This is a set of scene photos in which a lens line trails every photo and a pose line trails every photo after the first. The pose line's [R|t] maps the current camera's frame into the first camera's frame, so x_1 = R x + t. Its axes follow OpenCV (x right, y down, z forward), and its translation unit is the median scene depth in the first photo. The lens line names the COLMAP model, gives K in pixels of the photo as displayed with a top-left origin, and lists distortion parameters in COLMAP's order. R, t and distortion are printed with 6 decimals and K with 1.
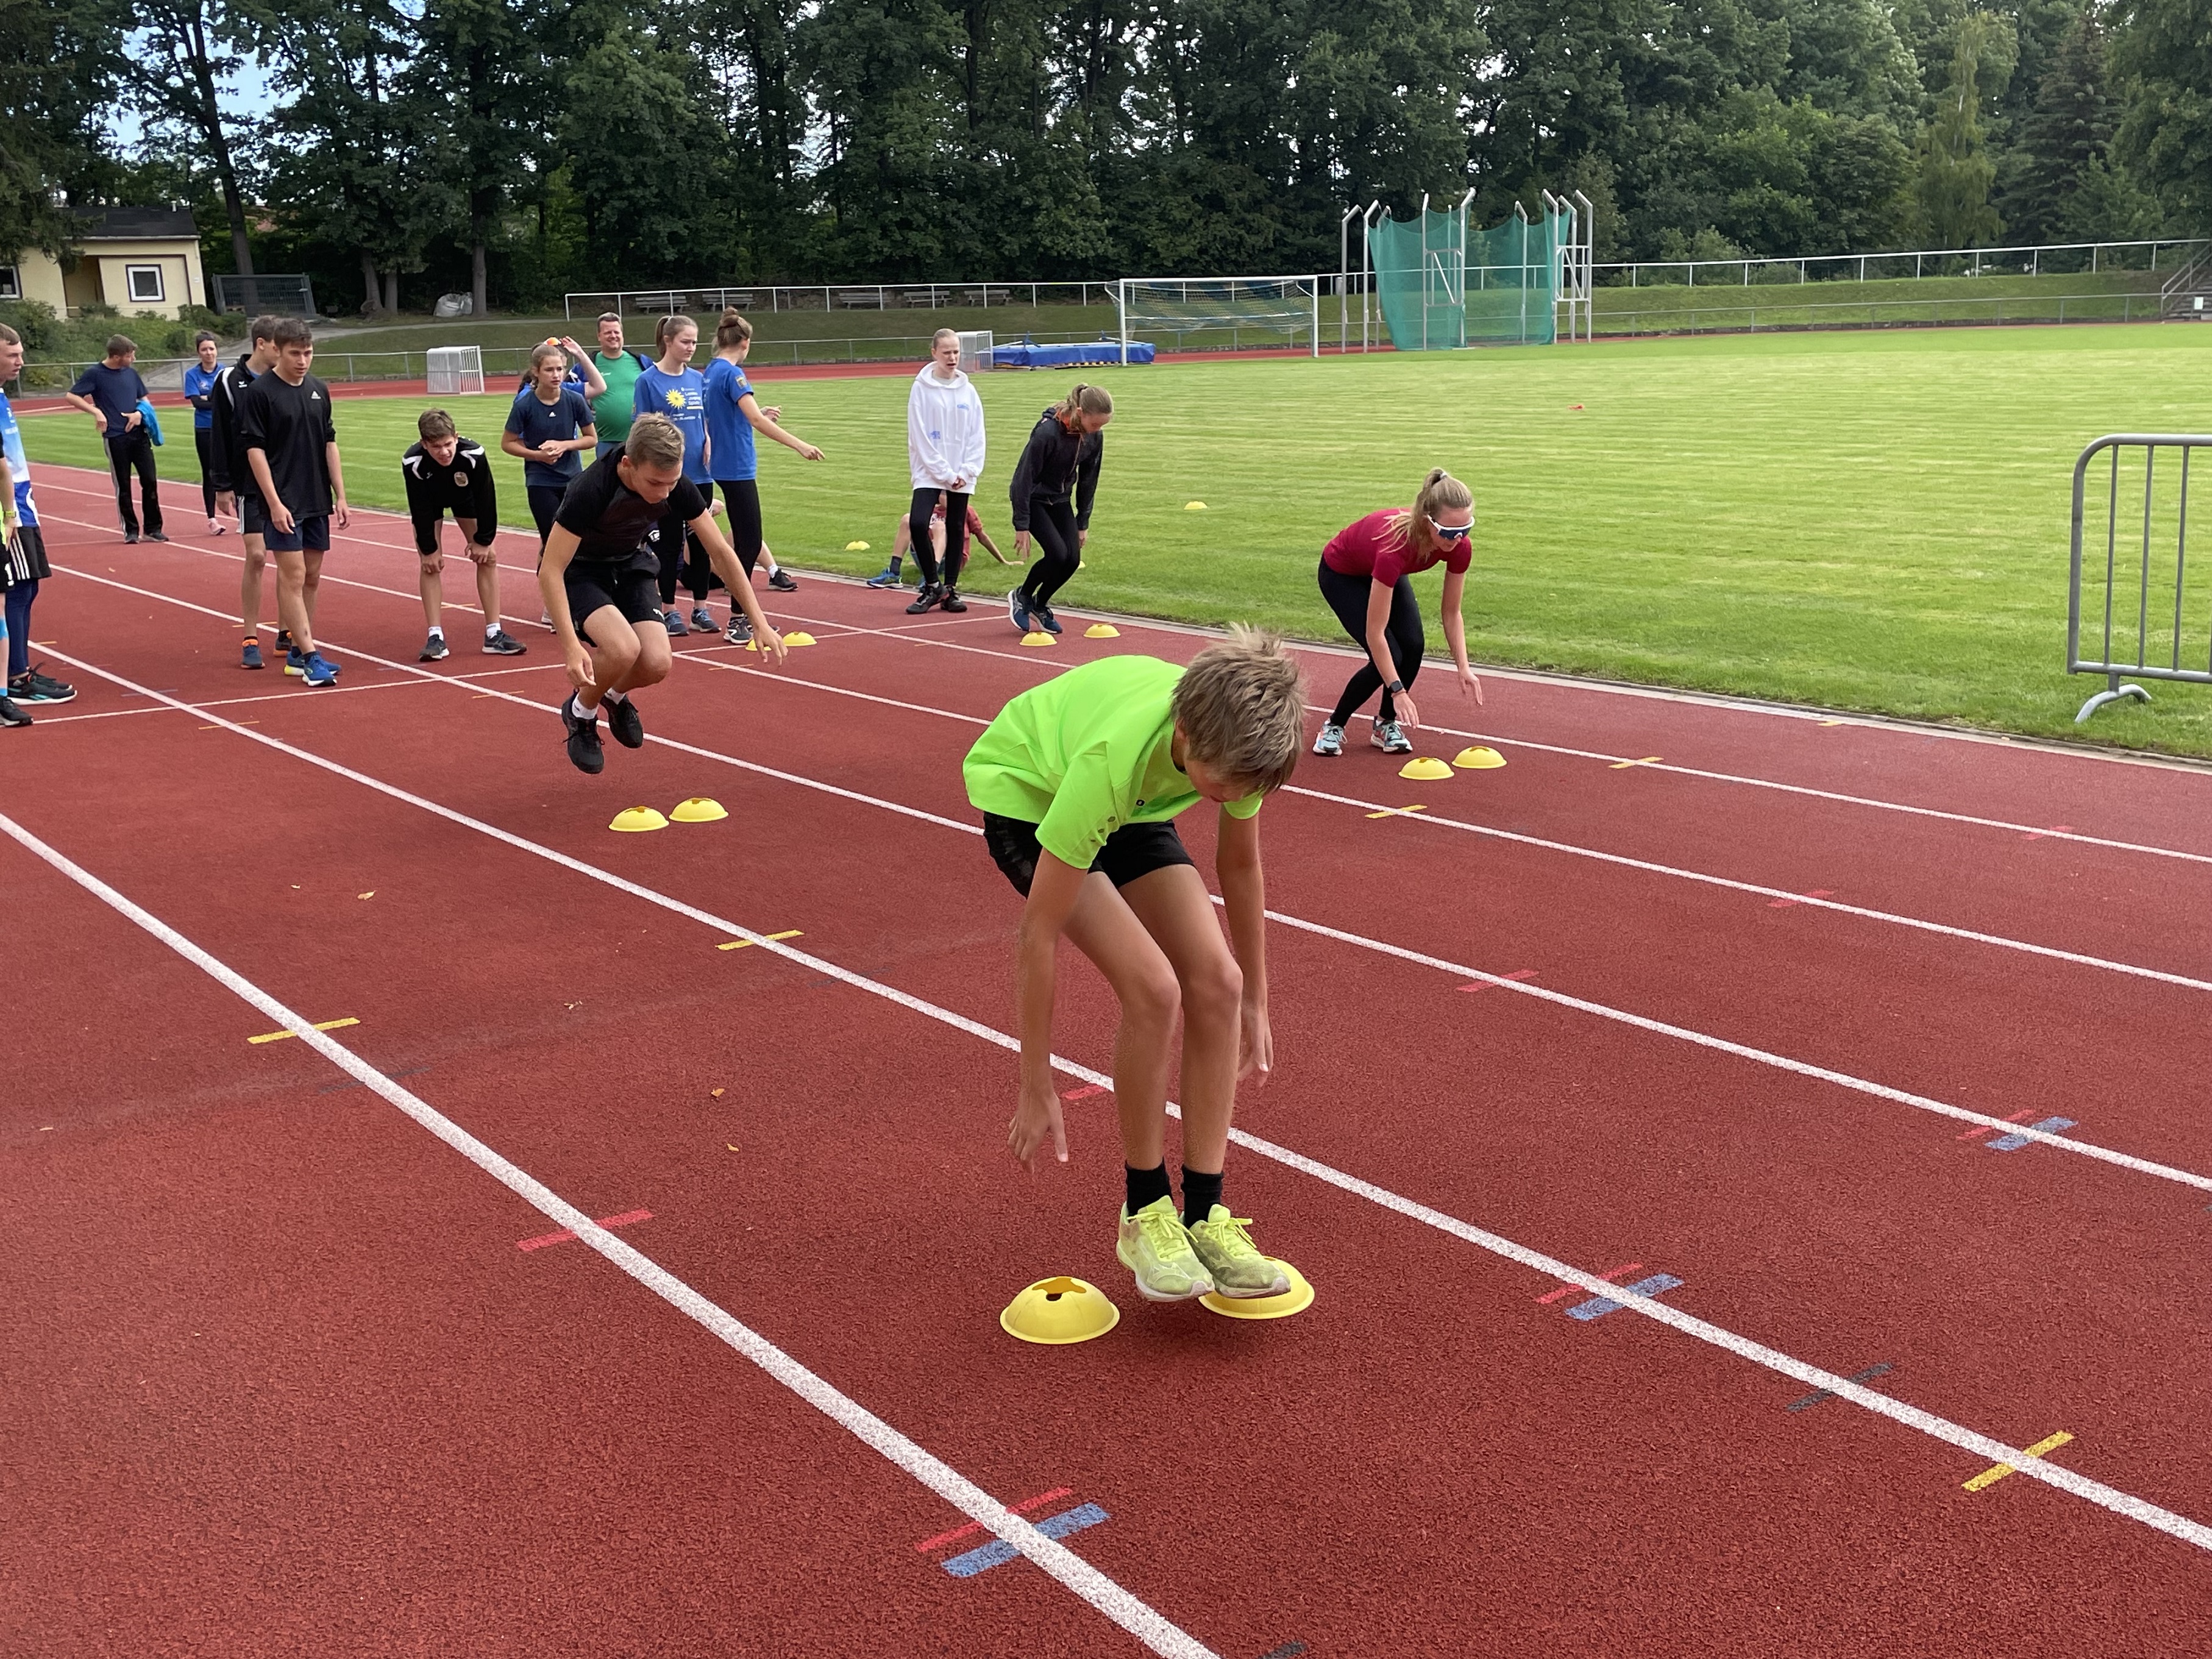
lens RADIAL K [[2263.3, 0, 1085.2], [0, 2263.3, 832.8], [0, 0, 1]] dist [0.047498, 0.000000]
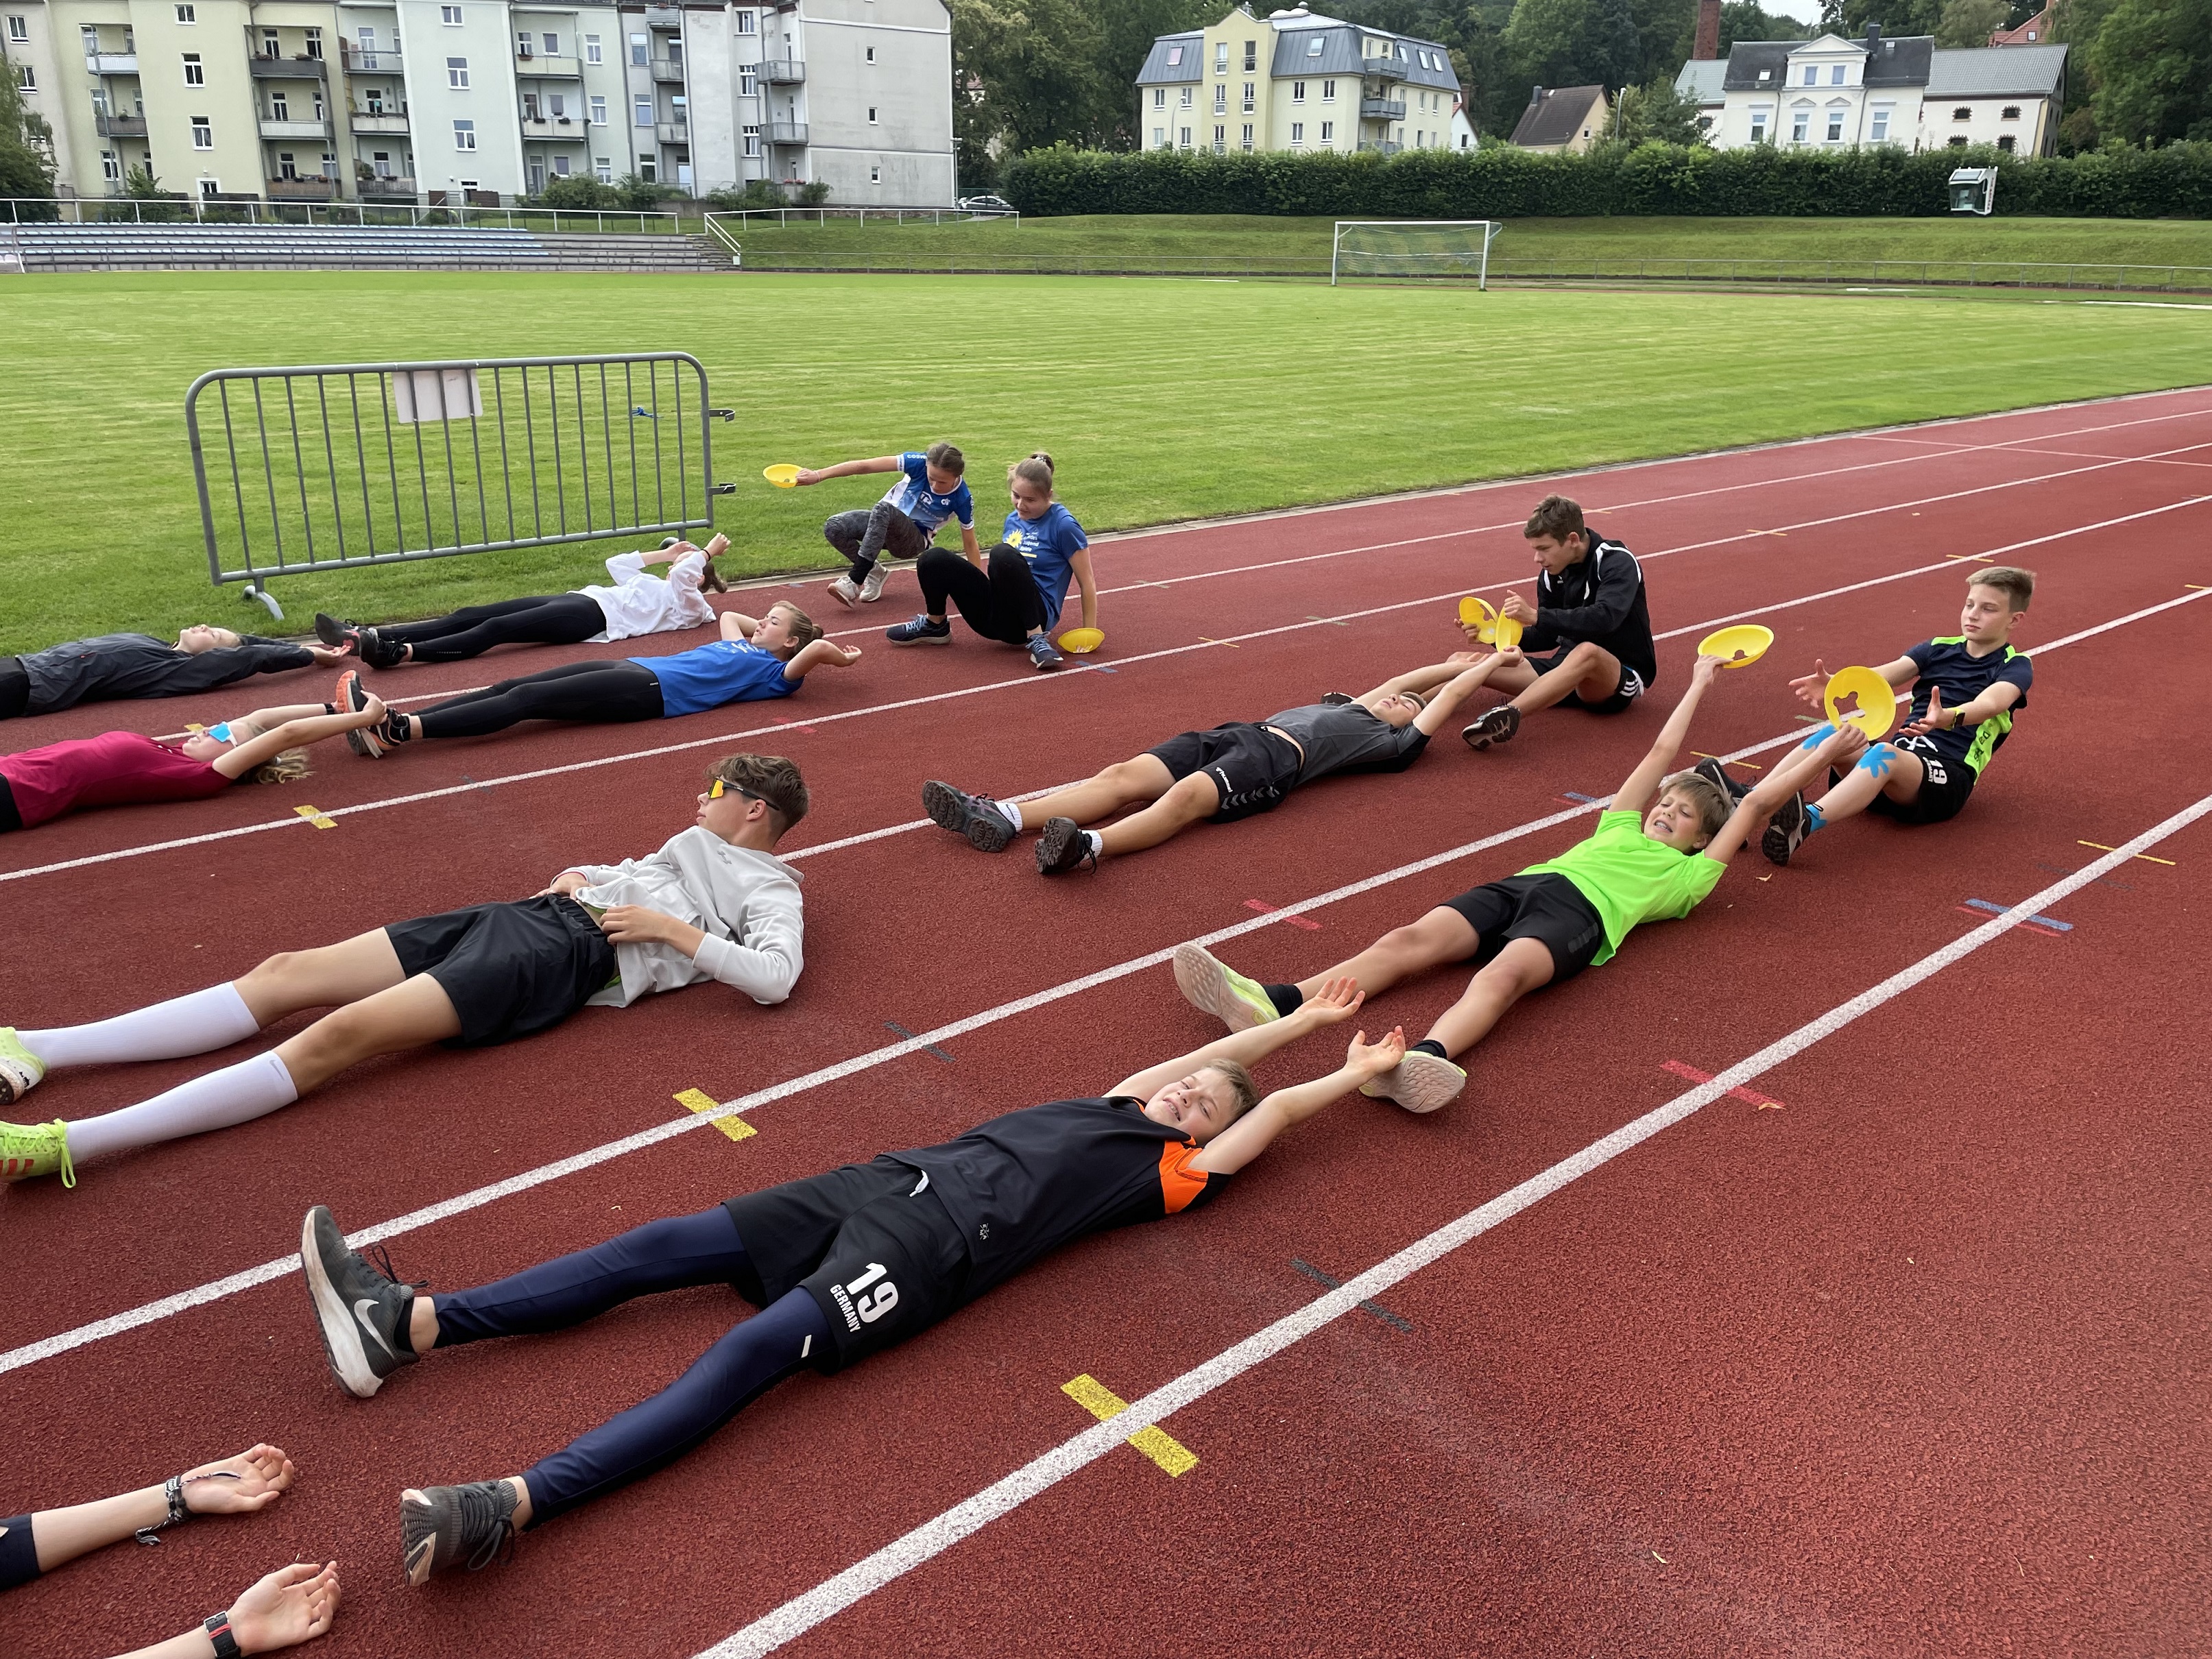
lens RADIAL K [[1654.8, 0, 1114.8], [0, 1654.8, 838.9], [0, 0, 1]] dist [0.050476, -0.073315]
pose [[-0.079113, -0.305748, 0.948820, -0.761192], [0.213762, 0.924459, 0.315722, -0.208515], [-0.973677, 0.227800, -0.007779, 1.039644]]
